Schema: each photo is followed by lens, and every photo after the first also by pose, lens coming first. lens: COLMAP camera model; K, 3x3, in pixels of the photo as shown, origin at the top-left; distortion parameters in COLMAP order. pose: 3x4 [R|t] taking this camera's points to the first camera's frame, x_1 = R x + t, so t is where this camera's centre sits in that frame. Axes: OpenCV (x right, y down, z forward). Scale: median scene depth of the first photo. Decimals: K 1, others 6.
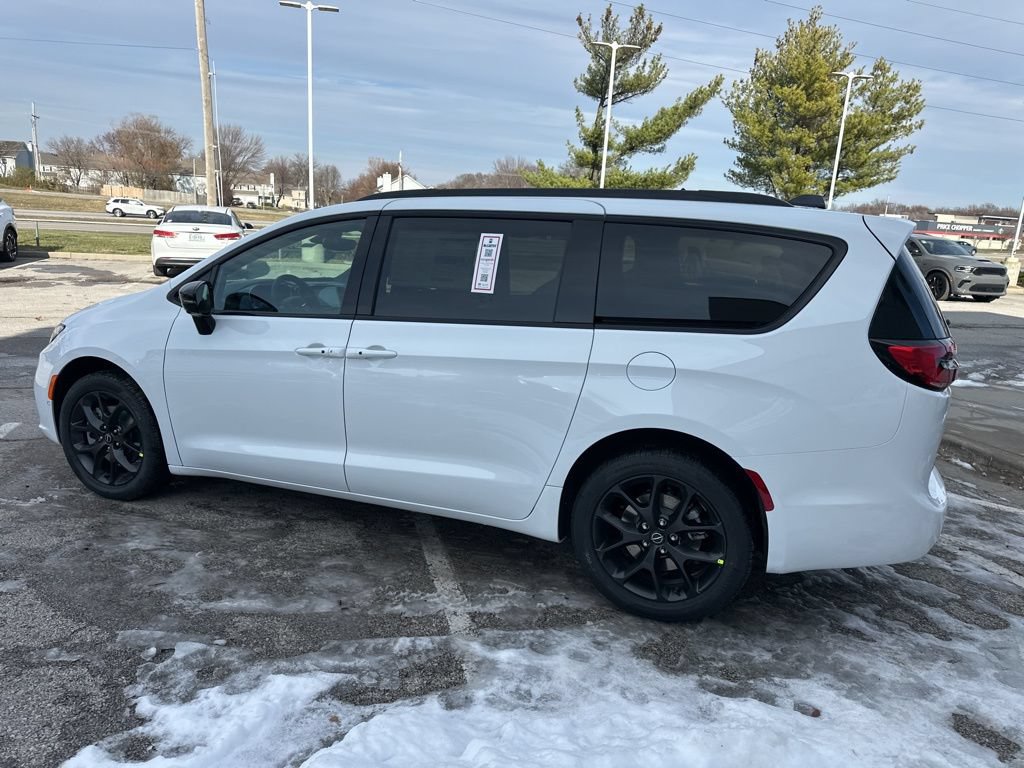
lens RADIAL K [[717.7, 0, 510.9], [0, 717.7, 389.2], [0, 0, 1]] dist [0.035659, -0.042462]
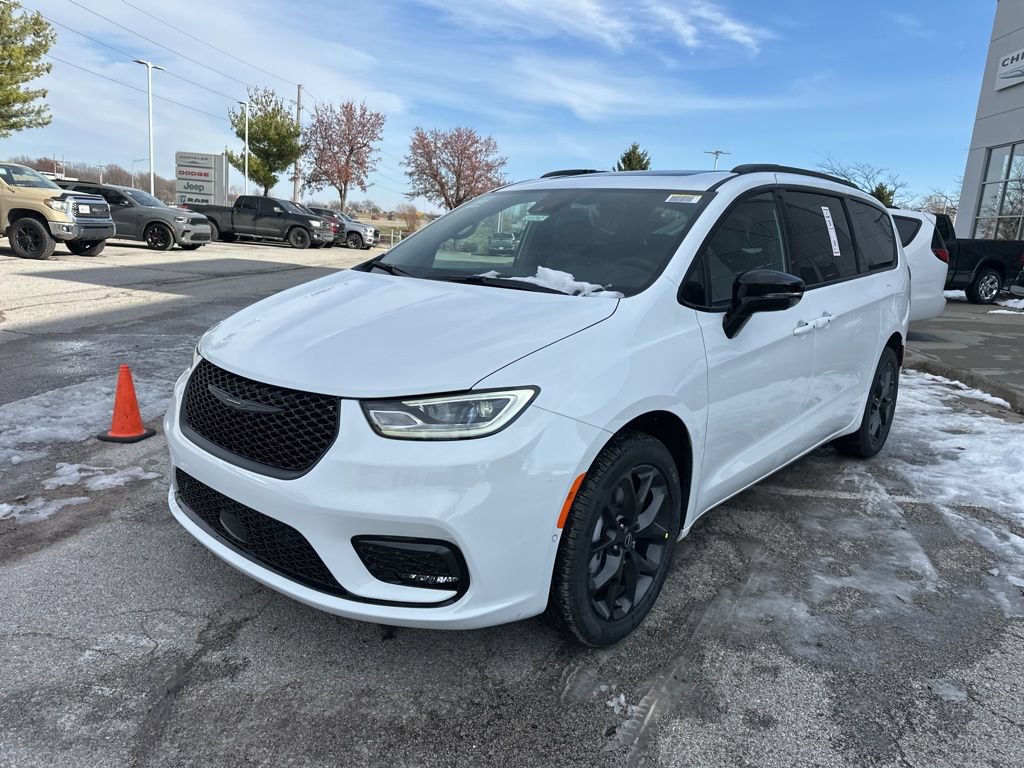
lens RADIAL K [[716.0, 0, 510.6], [0, 716.0, 384.2], [0, 0, 1]] dist [0.037684, -0.045463]
pose [[0.342102, -0.227276, 0.911763, -1.472787], [0.168556, 0.969413, 0.178402, -0.247061], [-0.924422, 0.092652, 0.369946, 1.126544]]
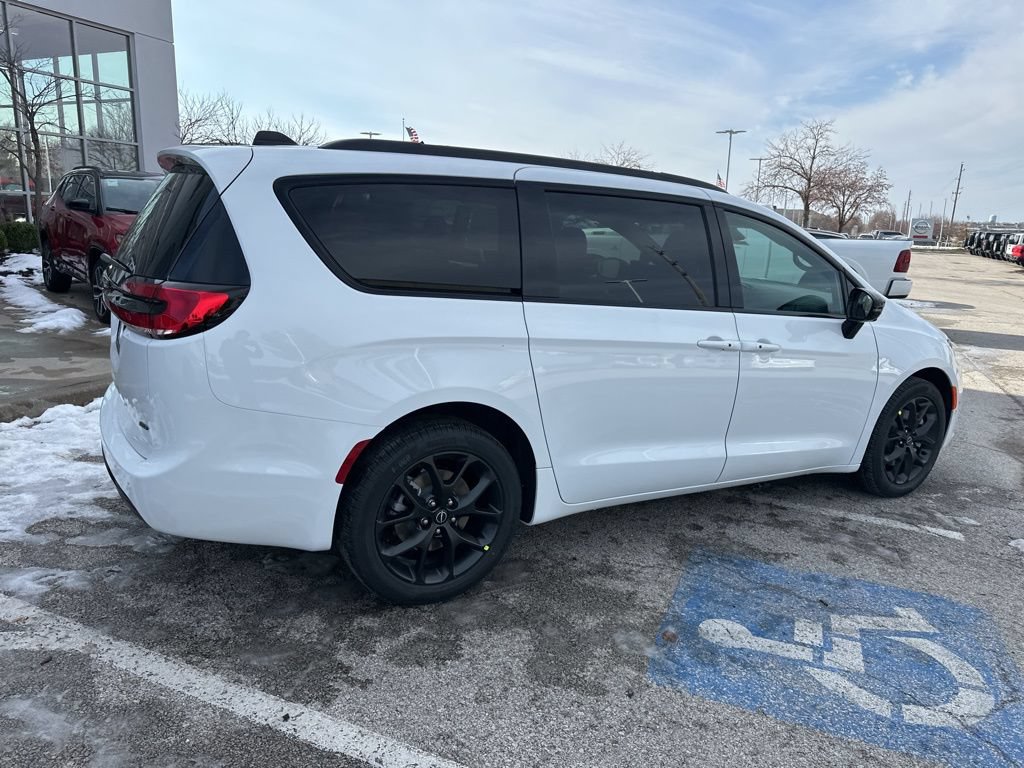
lens RADIAL K [[716.0, 0, 510.6], [0, 716.0, 384.2], [0, 0, 1]] dist [0.037684, -0.045463]
pose [[-0.619263, 0.107987, -0.777722, 1.062551], [-0.242022, 0.916018, 0.319900, -0.377278], [0.746953, 0.386328, -0.541121, 2.040942]]
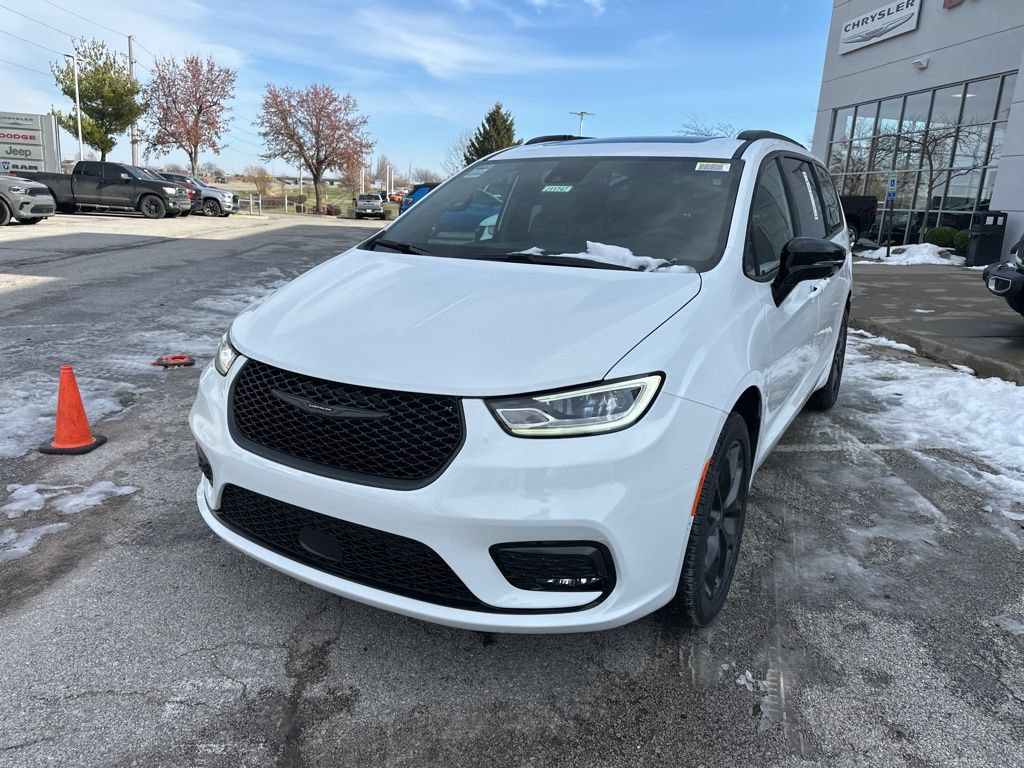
lens RADIAL K [[716.0, 0, 510.6], [0, 716.0, 384.2], [0, 0, 1]] dist [0.037684, -0.045463]
pose [[0.158670, -0.289016, 0.944084, -1.487206], [0.188226, 0.947515, 0.258431, -0.304435], [-0.969224, 0.136696, 0.204743, 1.360841]]
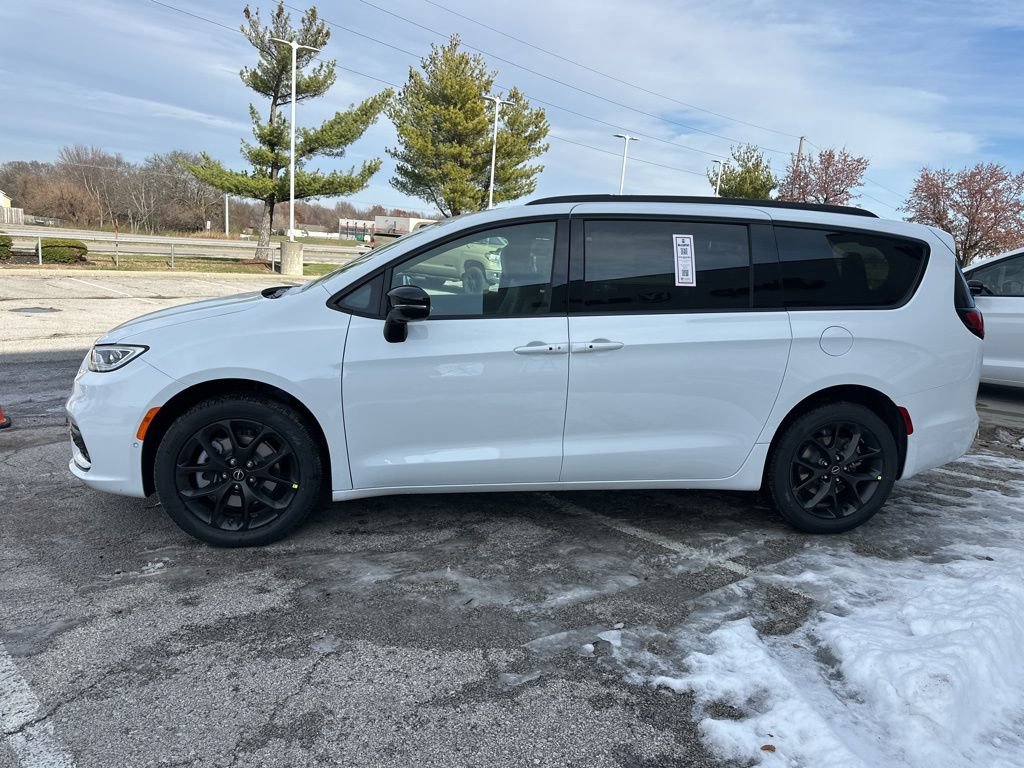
lens RADIAL K [[712.0, 0, 510.2], [0, 712.0, 381.0], [0, 0, 1]] dist [0.096341, -0.145783]
pose [[0.861900, -0.091142, 0.498820, -0.913145], [0.098867, 0.995040, 0.010979, -0.024835], [-0.497346, 0.039854, 0.866636, 0.148270]]
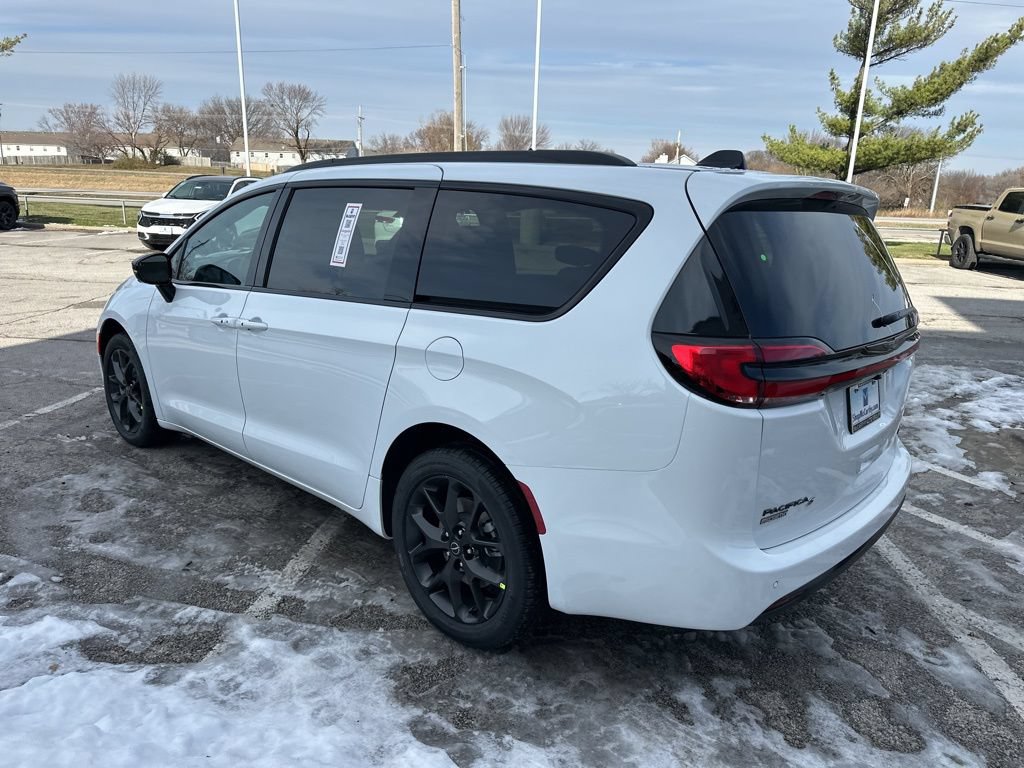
lens RADIAL K [[719.8, 0, 510.5], [0, 719.8, 385.3], [0, 0, 1]] dist [0.027946, -0.033992]
pose [[0.929810, 0.075225, -0.360270, 0.551642], [-0.069232, 0.997163, 0.029531, -0.022305], [0.361470, -0.002516, 0.932380, 0.198869]]
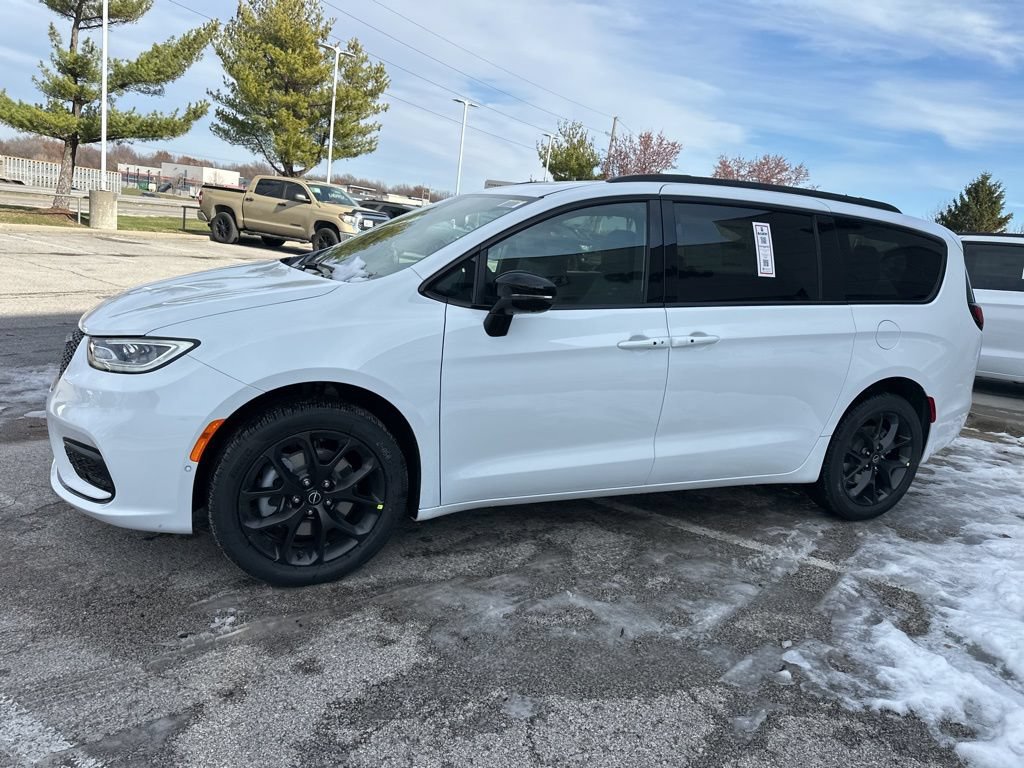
lens RADIAL K [[715.0, 0, 509.9], [0, 715.0, 380.3], [0, 0, 1]] dist [0.043656, -0.053676]
pose [[0.703330, -0.121843, 0.700344, -1.171838], [0.089942, 0.992536, 0.082352, -0.108517], [-0.705151, 0.005070, 0.709039, 0.507924]]
